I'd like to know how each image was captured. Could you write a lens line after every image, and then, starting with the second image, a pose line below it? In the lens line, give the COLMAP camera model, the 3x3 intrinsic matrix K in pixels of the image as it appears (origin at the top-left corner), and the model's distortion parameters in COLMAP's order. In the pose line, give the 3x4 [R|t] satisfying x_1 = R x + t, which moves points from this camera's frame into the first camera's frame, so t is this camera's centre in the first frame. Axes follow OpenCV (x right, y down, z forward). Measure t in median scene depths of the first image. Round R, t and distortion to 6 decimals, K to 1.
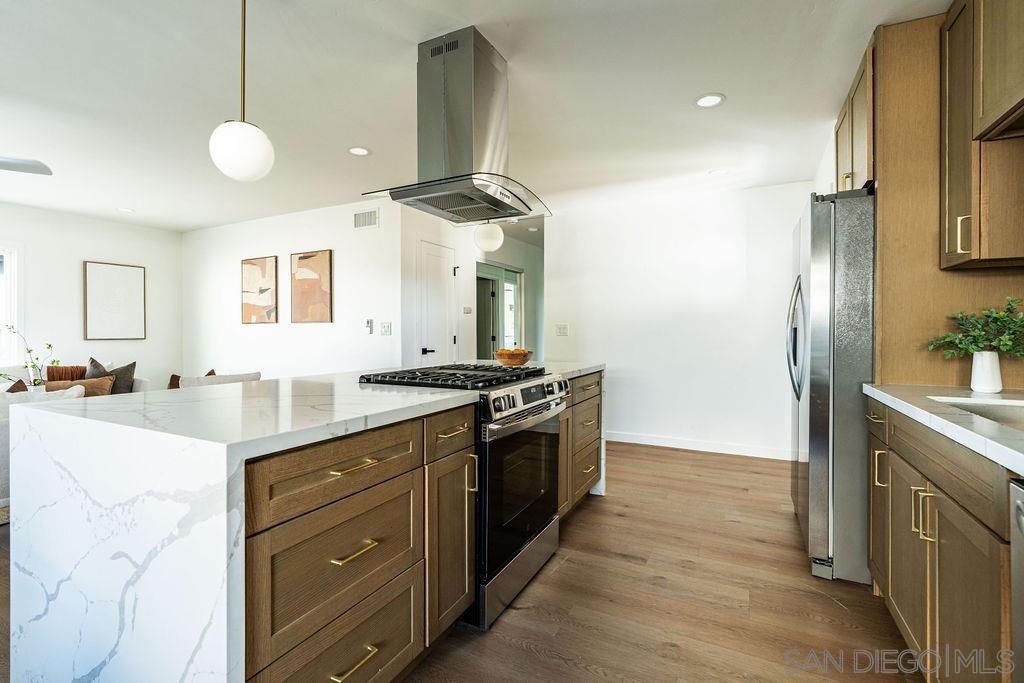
lens RADIAL K [[464.9, 0, 509.5], [0, 464.9, 333.3], [0, 0, 1]] dist [-0.000835, 0.000088]
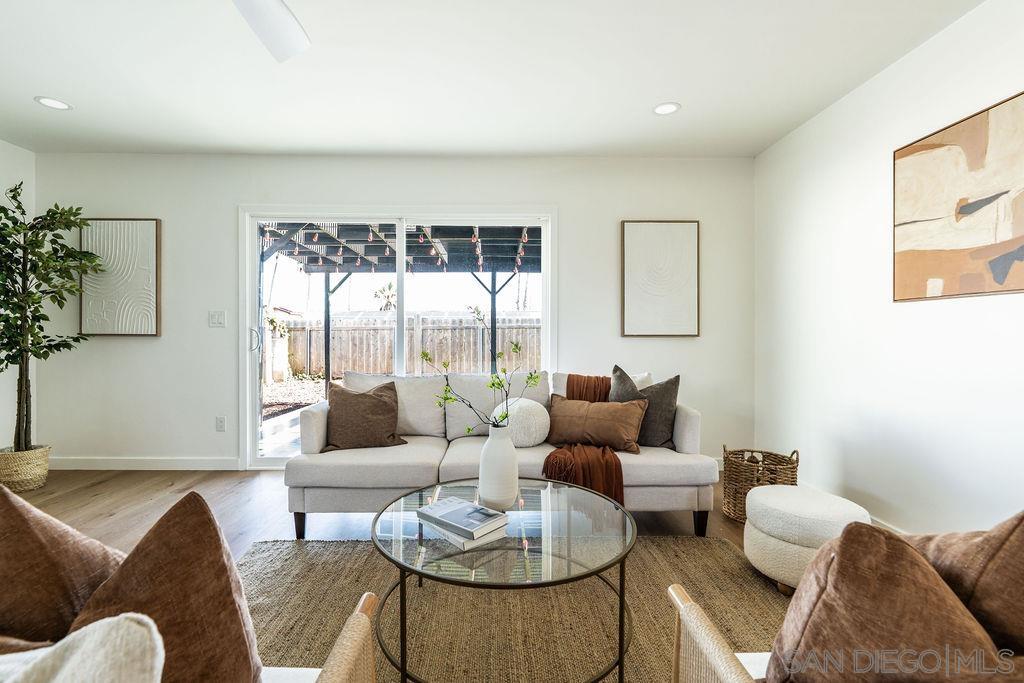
lens RADIAL K [[475.7, 0, 484.2], [0, 475.7, 333.8], [0, 0, 1]] dist [-0.000592, 0.000100]
pose [[0.452360, 0.005936, -0.891816, -0.379651], [-0.006238, 0.999974, 0.003491, 0.009723], [0.891813, 0.003984, 0.452386, 0.501389]]
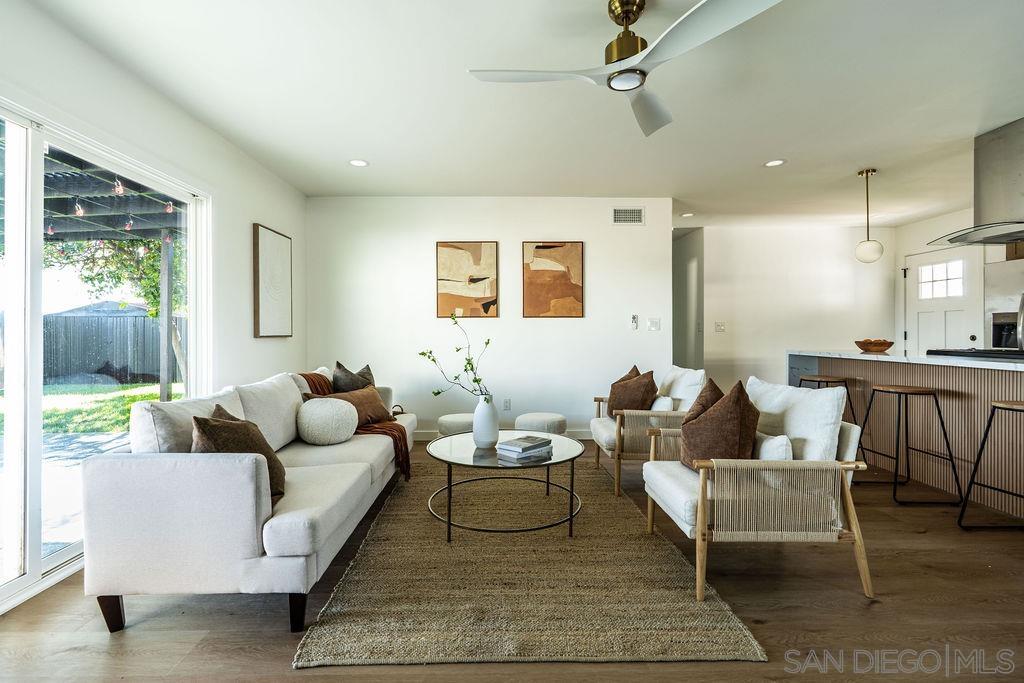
lens RADIAL K [[464.9, 0, 509.5], [0, 464.9, 333.3], [0, 0, 1]] dist [-0.000835, 0.000088]
pose [[0.880825, -0.000421, 0.473441, -0.908624], [0.002359, 0.999991, -0.003499, 0.011973], [-0.473435, 0.004199, 0.880819, 0.207421]]
